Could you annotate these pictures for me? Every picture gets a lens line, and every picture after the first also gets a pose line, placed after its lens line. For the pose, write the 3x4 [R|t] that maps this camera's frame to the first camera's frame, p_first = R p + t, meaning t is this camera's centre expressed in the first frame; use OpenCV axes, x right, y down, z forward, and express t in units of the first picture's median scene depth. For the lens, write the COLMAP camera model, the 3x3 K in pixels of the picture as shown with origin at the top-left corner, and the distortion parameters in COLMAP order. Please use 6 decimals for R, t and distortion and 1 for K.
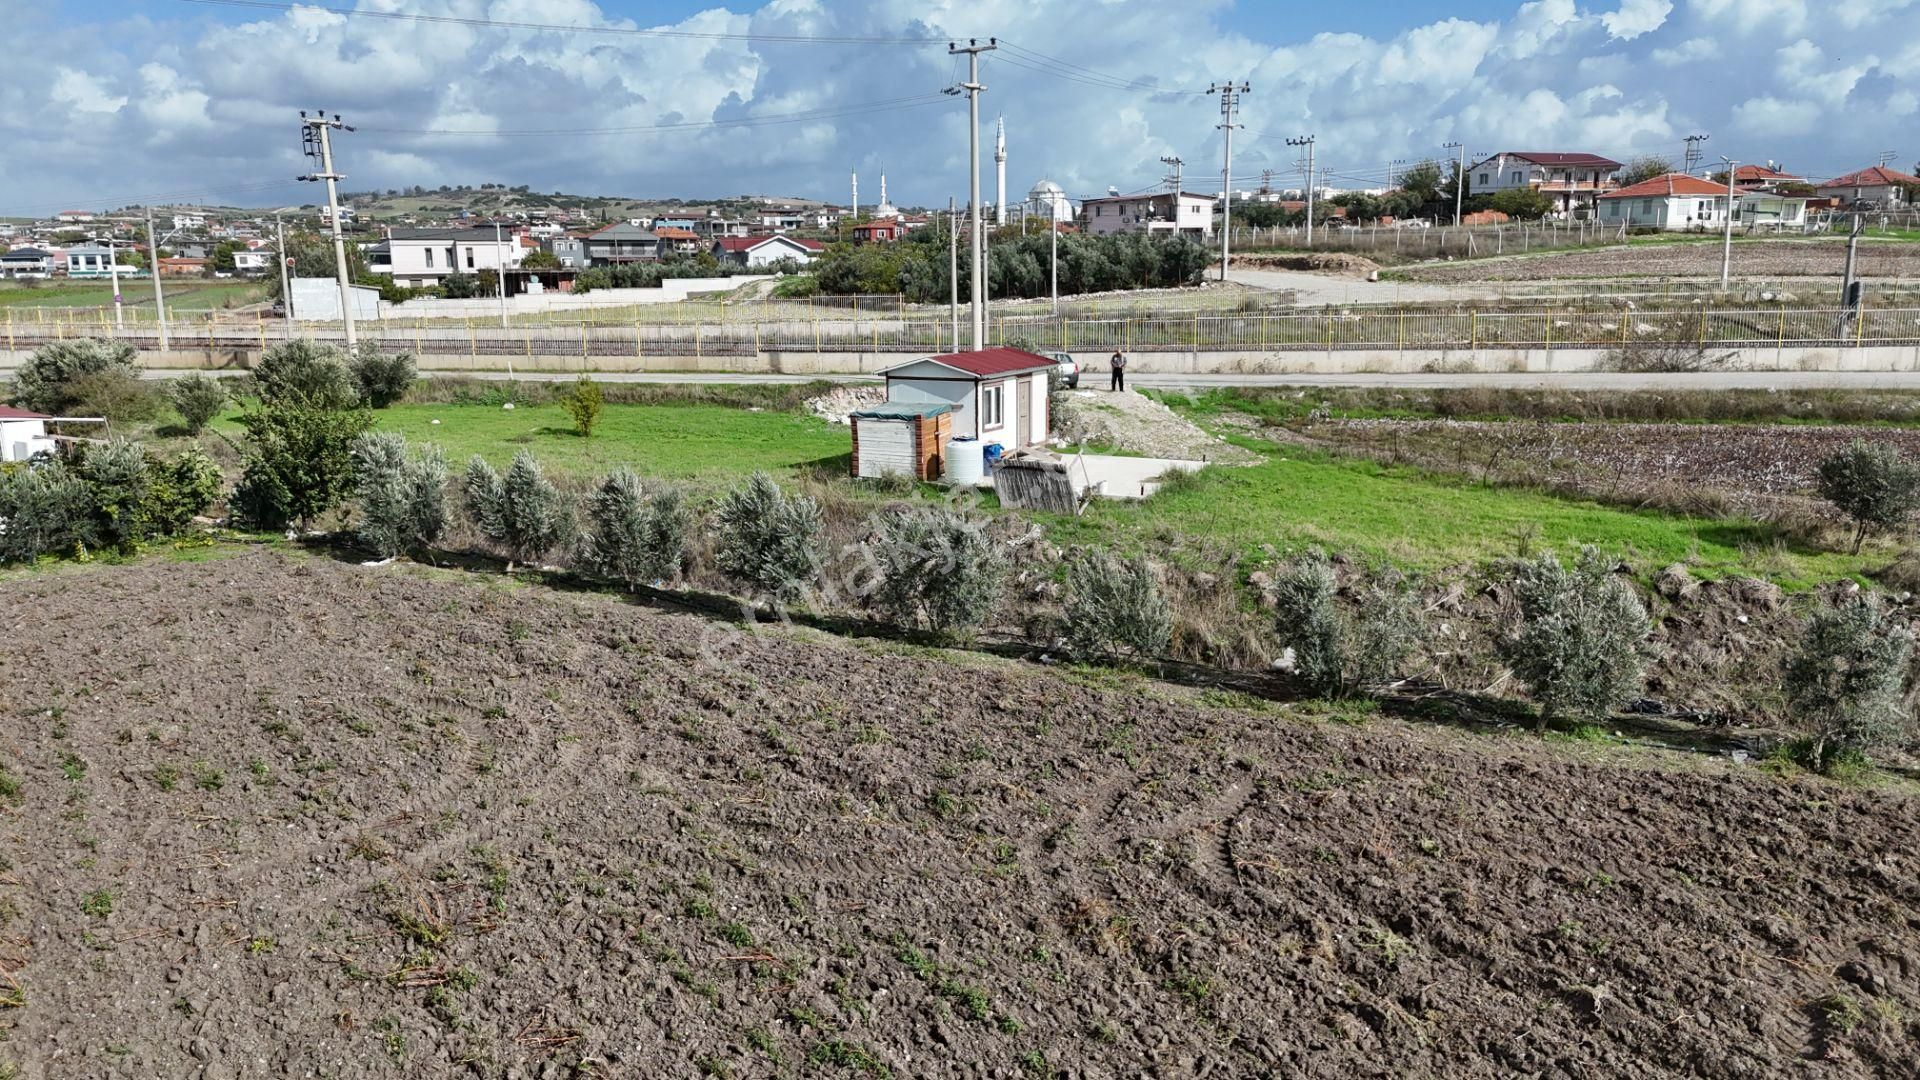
lens RADIAL K [[1401.8, 0, 967.2], [0, 1401.8, 568.7], [0, 0, 1]] dist [0.071194, -0.068938]
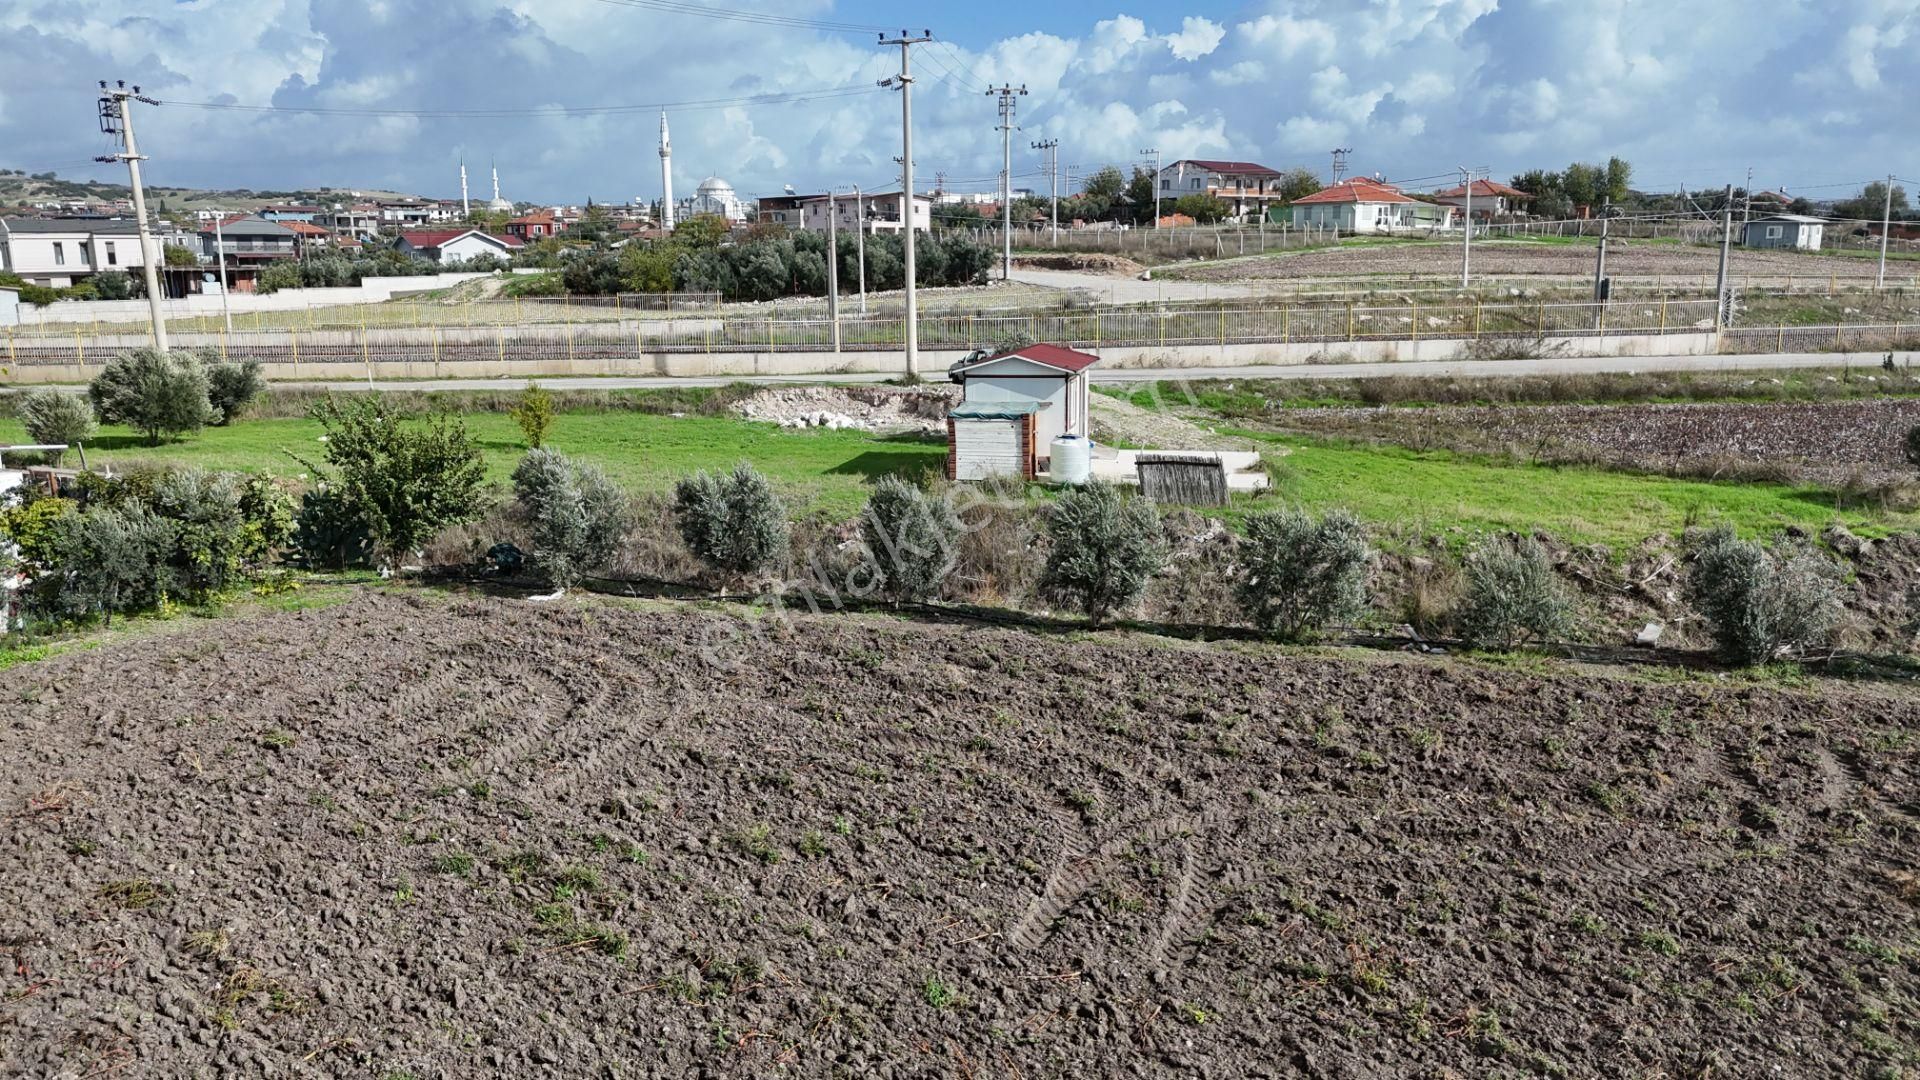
lens RADIAL K [[1401.8, 0, 967.2], [0, 1401.8, 568.7], [0, 0, 1]] dist [0.071194, -0.068938]
pose [[0.965061, -0.055264, 0.256132, -0.116113], [0.055295, 0.998445, 0.007088, -0.003975], [-0.256125, 0.007323, 0.966616, 0.024788]]
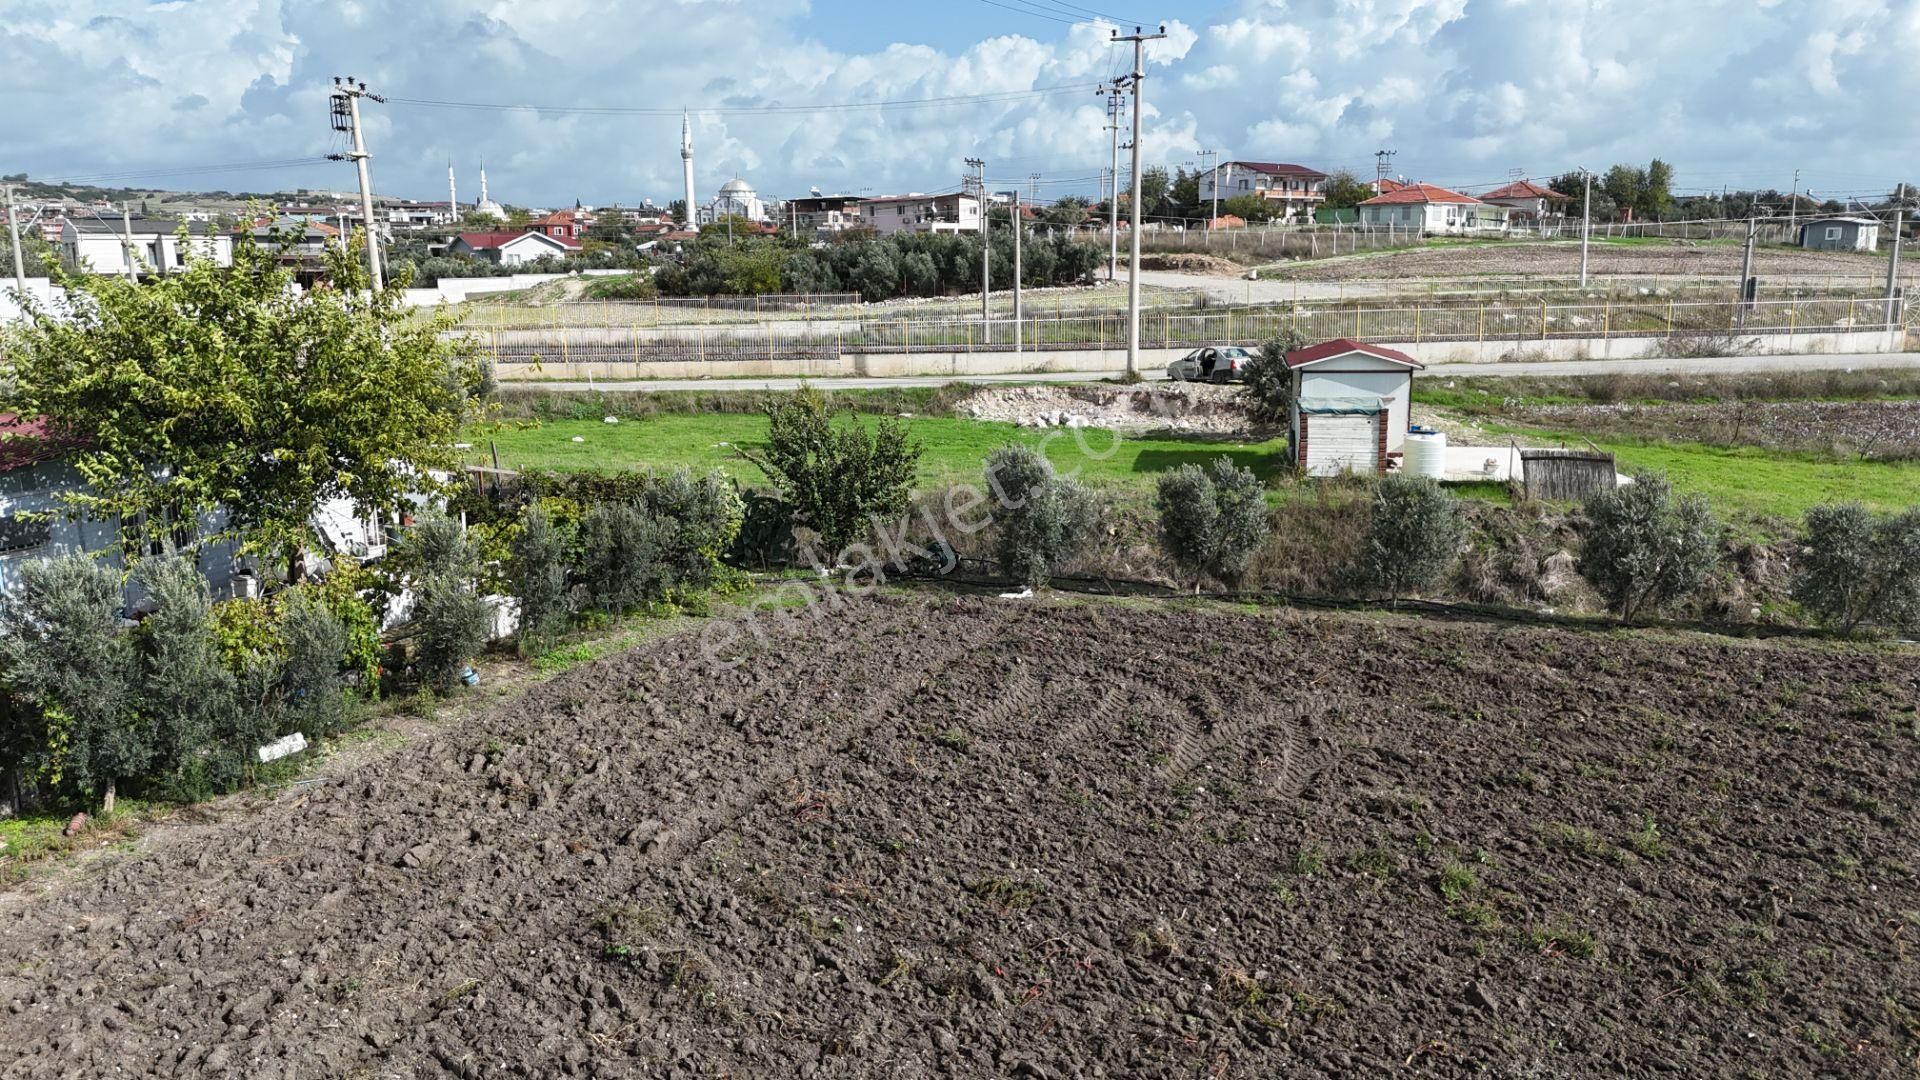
lens RADIAL K [[1401.8, 0, 967.2], [0, 1401.8, 568.7], [0, 0, 1]] dist [0.071194, -0.068938]
pose [[0.960645, -0.058019, 0.271652, -0.203847], [0.058552, 0.998265, 0.006150, -0.008252], [-0.271537, 0.009998, 0.962376, 0.052196]]
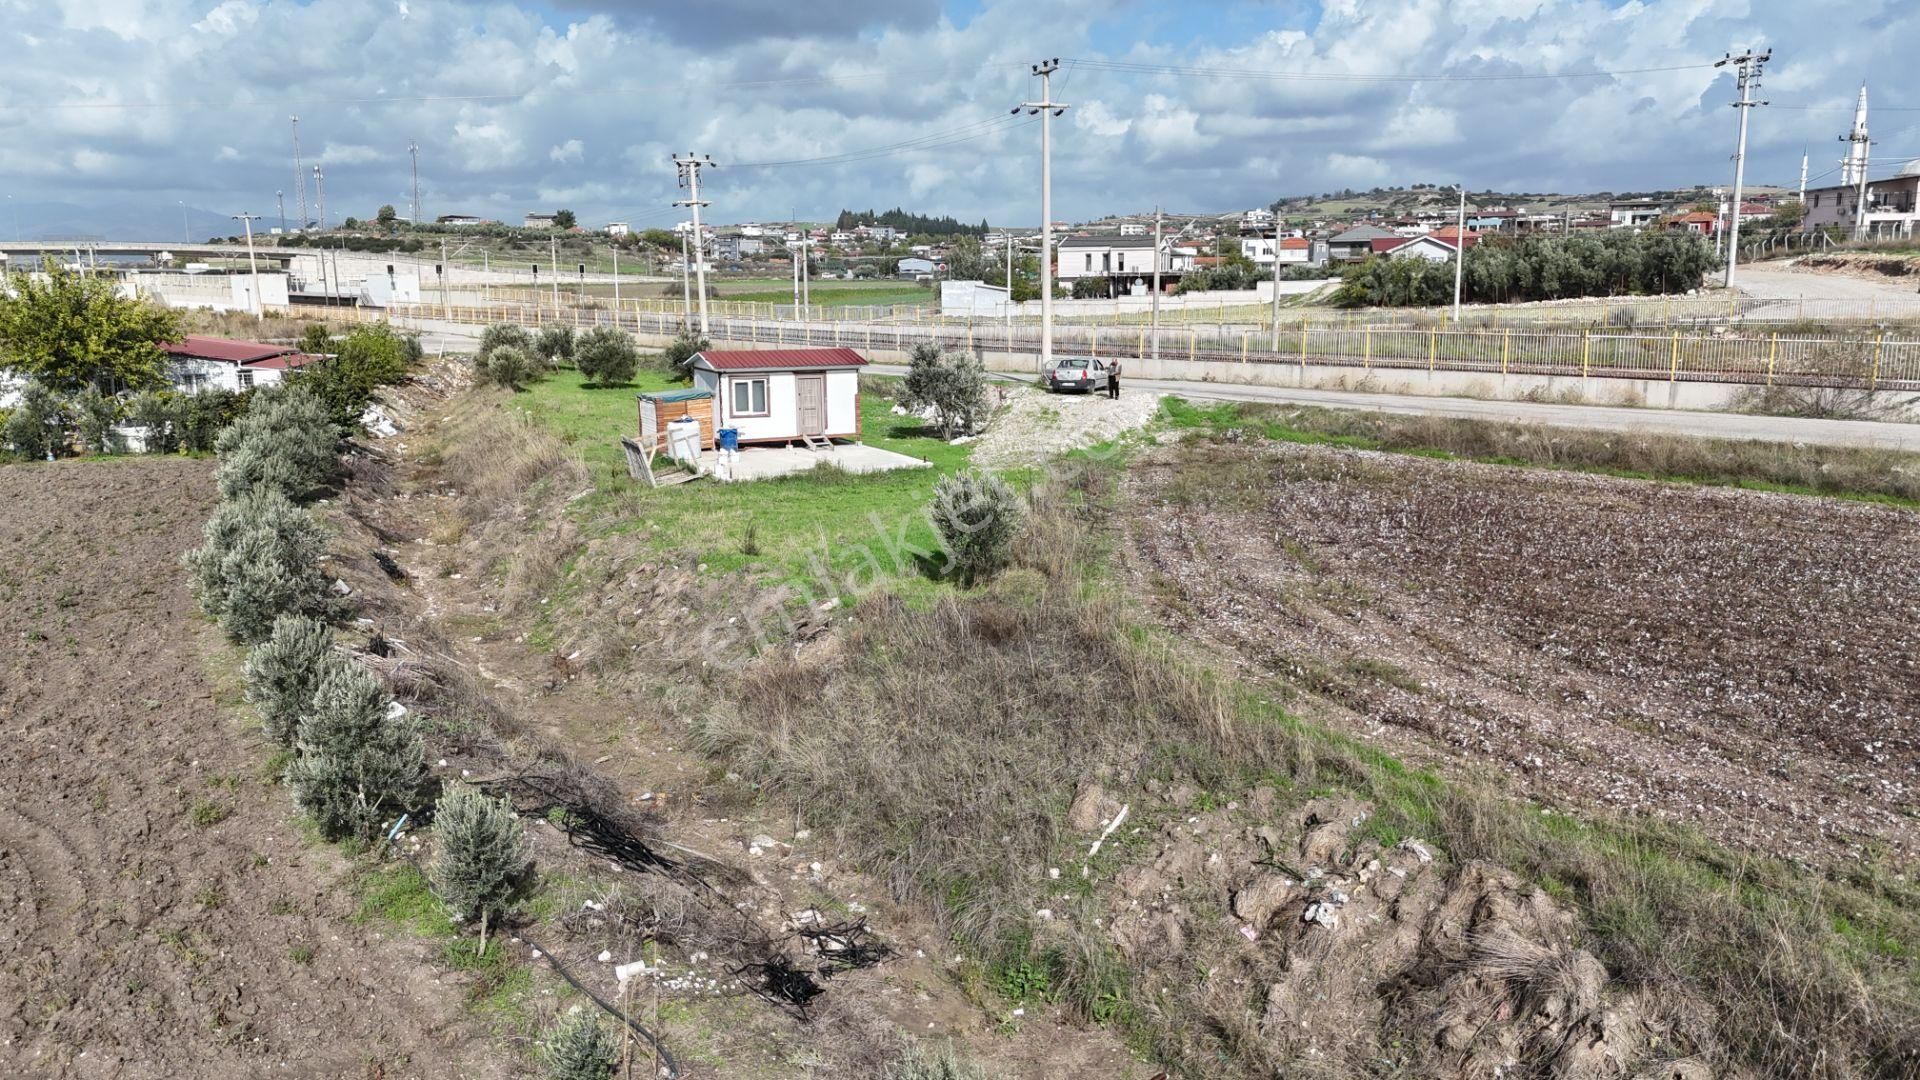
lens RADIAL K [[1401.8, 0, 967.2], [0, 1401.8, 568.7], [0, 0, 1]] dist [0.071194, -0.068938]
pose [[0.810357, 0.127089, -0.571987, 0.315946], [-0.126901, 0.991091, 0.040423, -0.016629], [0.572029, 0.039828, 0.819266, 0.058313]]
